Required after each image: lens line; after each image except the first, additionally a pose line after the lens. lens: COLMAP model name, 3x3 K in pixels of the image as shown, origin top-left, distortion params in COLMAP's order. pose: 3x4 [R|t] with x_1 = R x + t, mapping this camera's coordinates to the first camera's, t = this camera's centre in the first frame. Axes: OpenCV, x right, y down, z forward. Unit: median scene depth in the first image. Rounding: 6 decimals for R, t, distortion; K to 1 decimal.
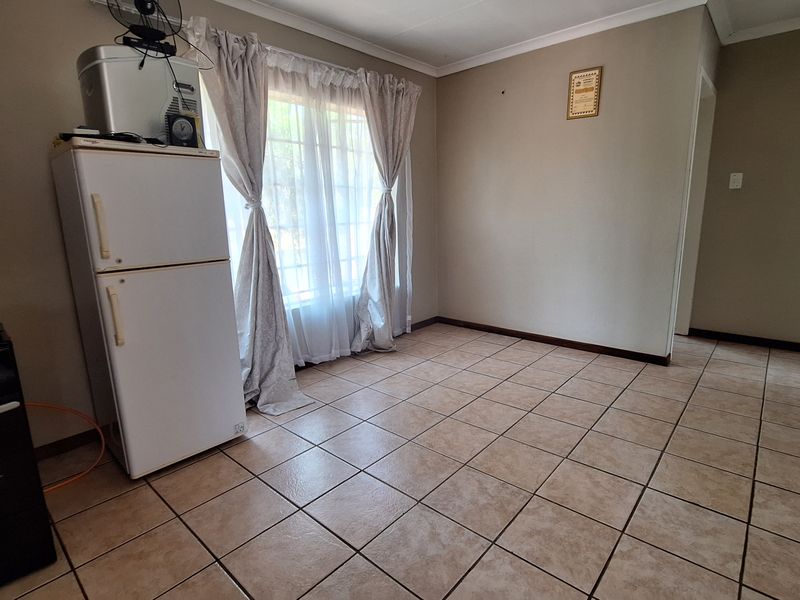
lens RADIAL K [[429.3, 0, 397.5], [0, 429.3, 299.9], [0, 0, 1]] dist [0.003193, -0.002040]
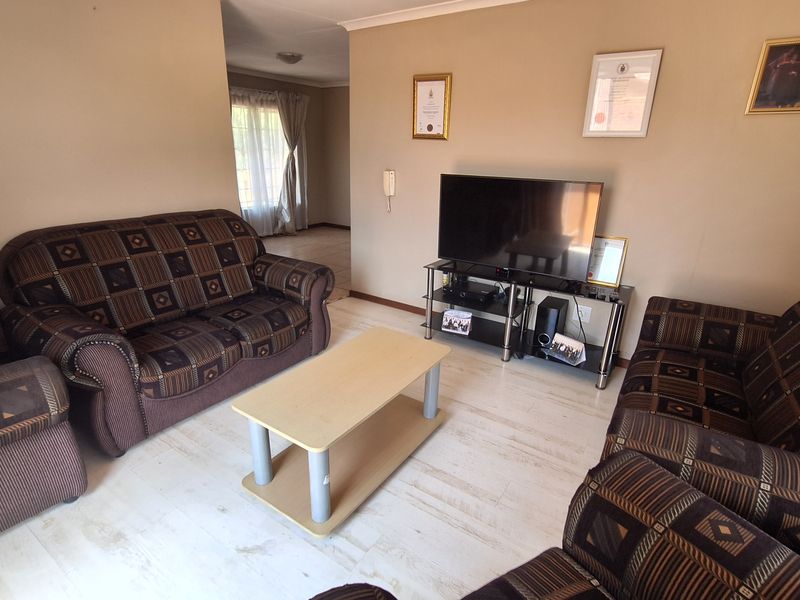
lens RADIAL K [[429.3, 0, 398.8], [0, 429.3, 299.9], [0, 0, 1]] dist [0.003193, -0.002040]
pose [[0.988880, 0.007465, 0.148530, 0.193895], [-0.028567, 0.989675, 0.140453, 0.137801], [-0.145948, -0.143135, 0.978883, -1.210736]]
